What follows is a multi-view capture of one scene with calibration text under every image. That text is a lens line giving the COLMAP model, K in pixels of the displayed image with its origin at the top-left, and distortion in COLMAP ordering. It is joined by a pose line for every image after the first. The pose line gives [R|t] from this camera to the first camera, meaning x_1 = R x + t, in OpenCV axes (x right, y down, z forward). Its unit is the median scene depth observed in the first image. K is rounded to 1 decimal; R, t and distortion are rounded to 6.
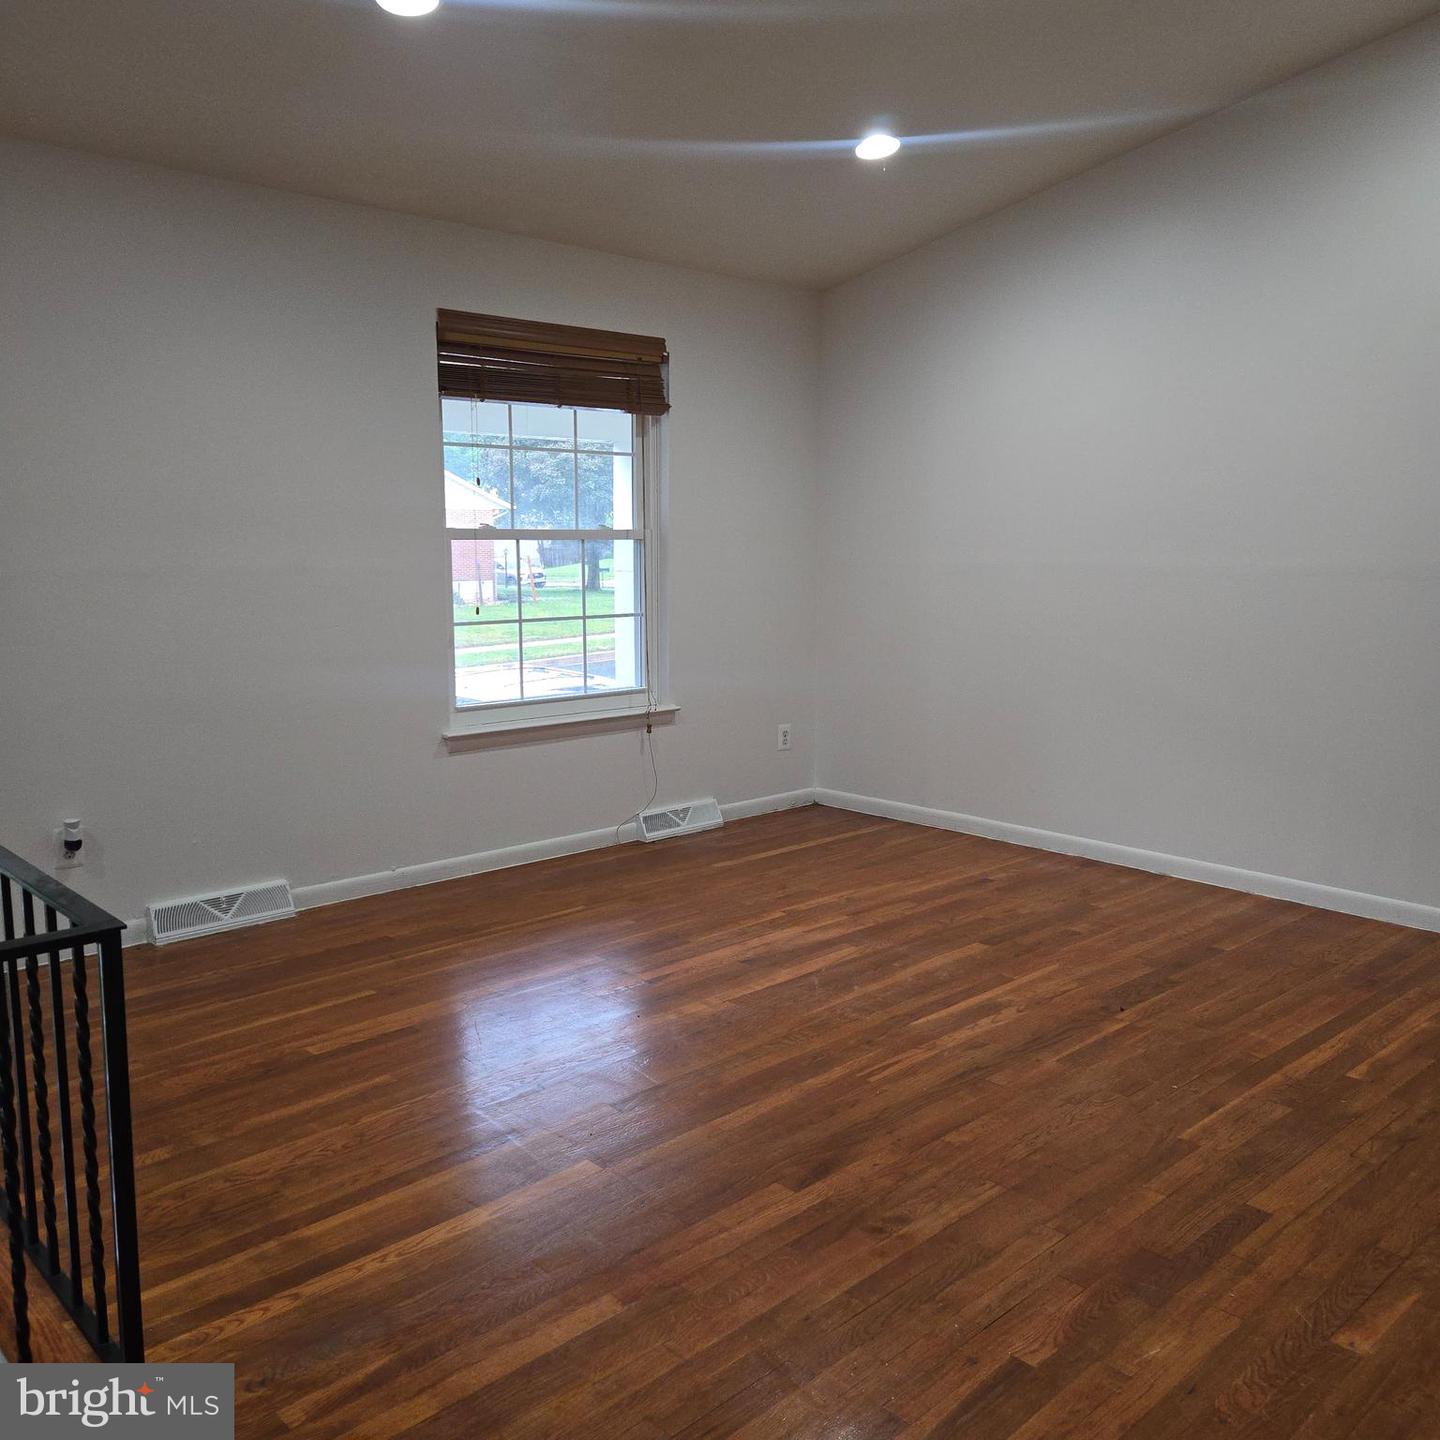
lens RADIAL K [[1279.9, 0, 726.2], [0, 1279.9, 728.9], [0, 0, 1]] dist [0.071072, -0.033354]
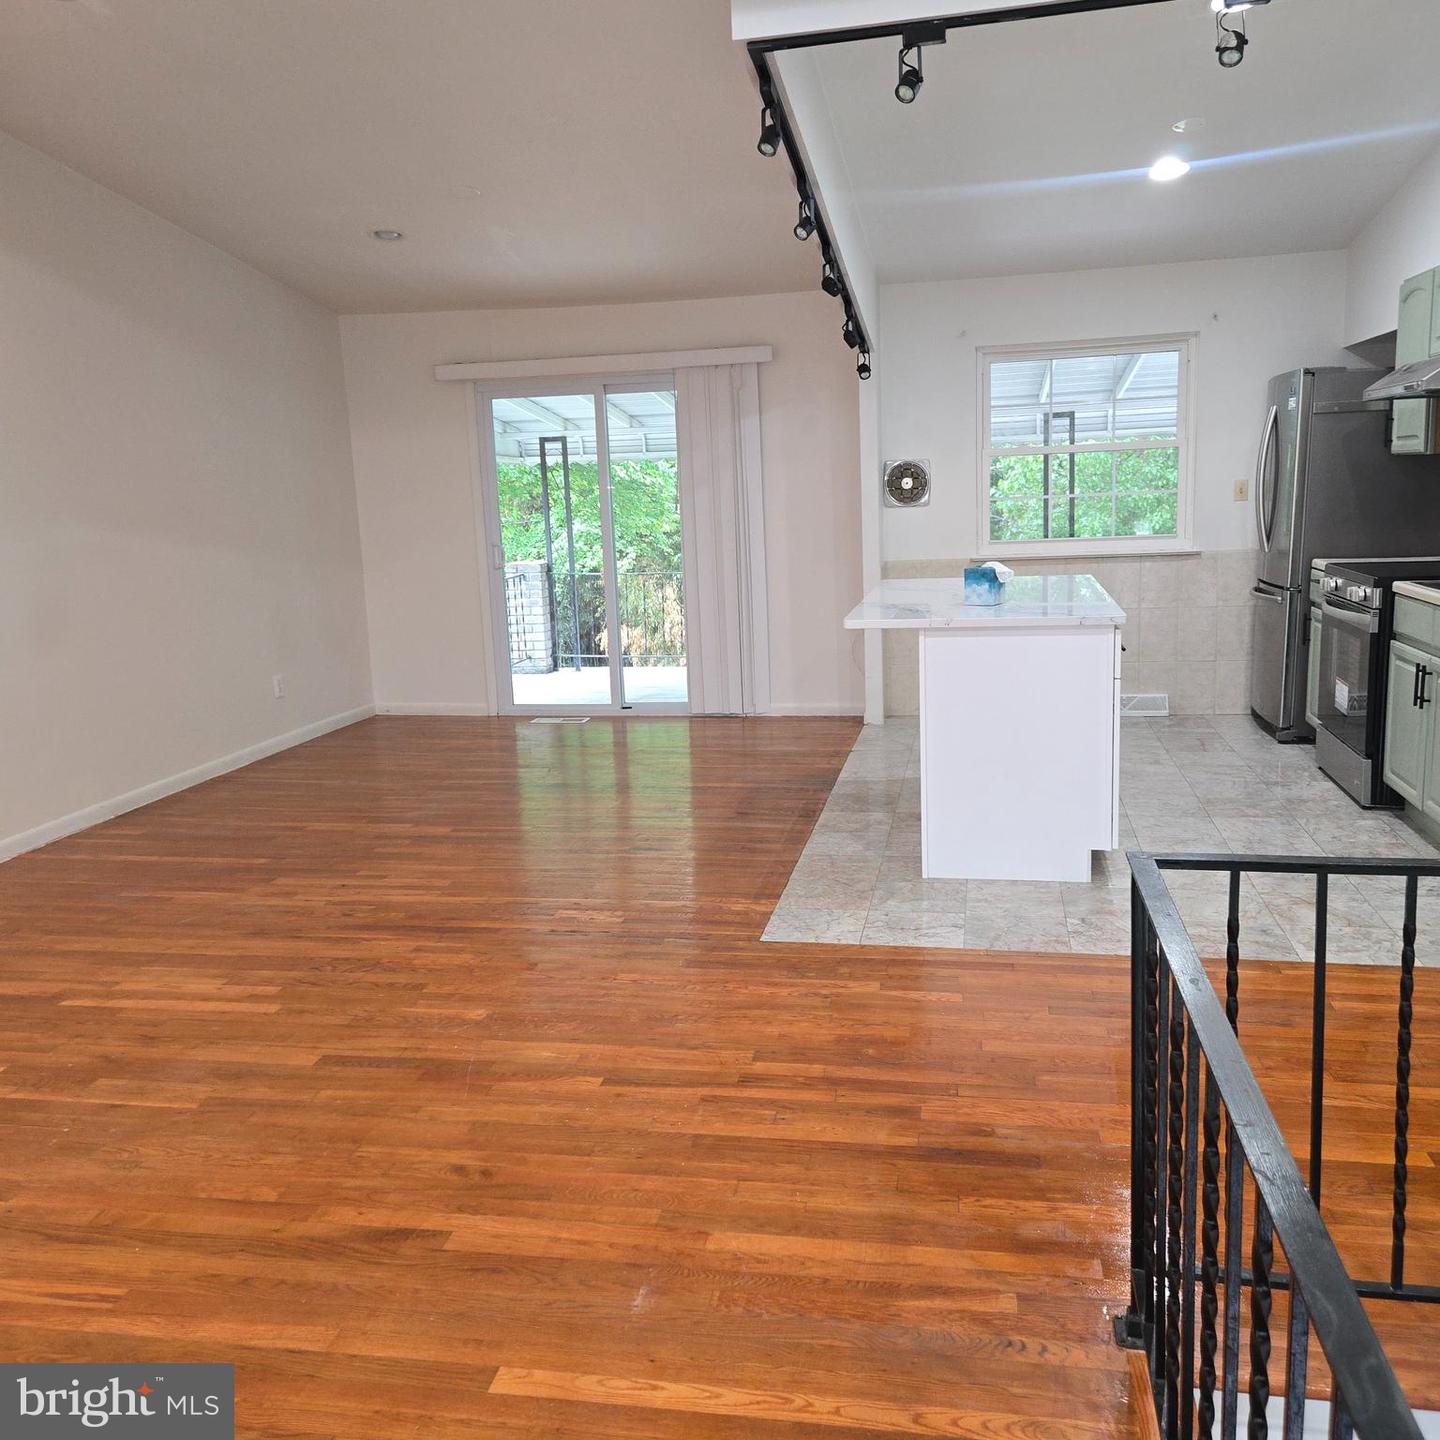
lens RADIAL K [[1279.9, 0, 721.4], [0, 1279.9, 720.9], [0, 0, 1]] dist [0.071072, -0.033354]
pose [[-0.582006, -0.130257, 0.802685, -0.649207], [0.164816, 0.947706, 0.273294, -0.183054], [-0.796307, 0.291354, -0.530102, 1.049224]]
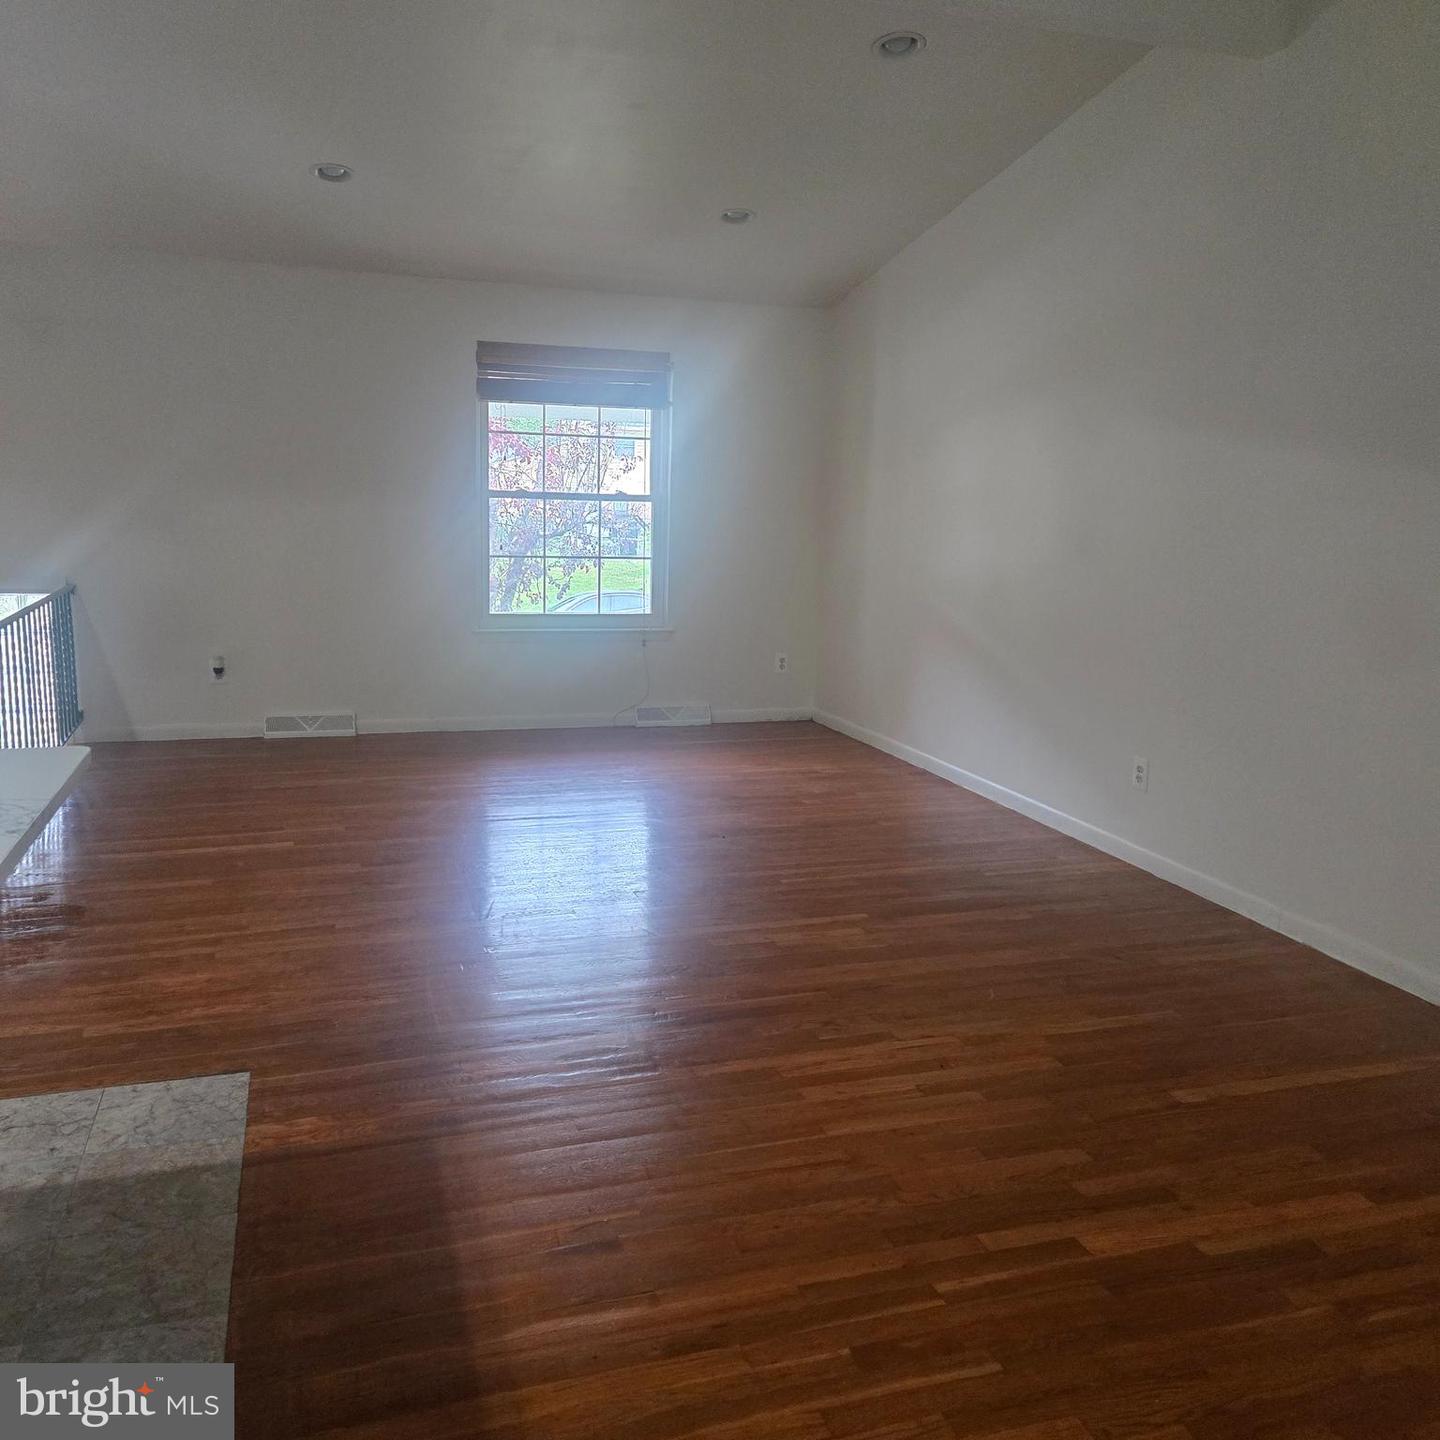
lens RADIAL K [[1279.9, 0, 715.4], [0, 1279.9, 713.8], [0, 0, 1]] dist [0.071072, -0.033354]
pose [[0.904472, 0.094538, -0.415924, 1.025426], [-0.089683, 0.995480, 0.031242, 0.045040], [0.416997, 0.009044, 0.908863, -0.342256]]
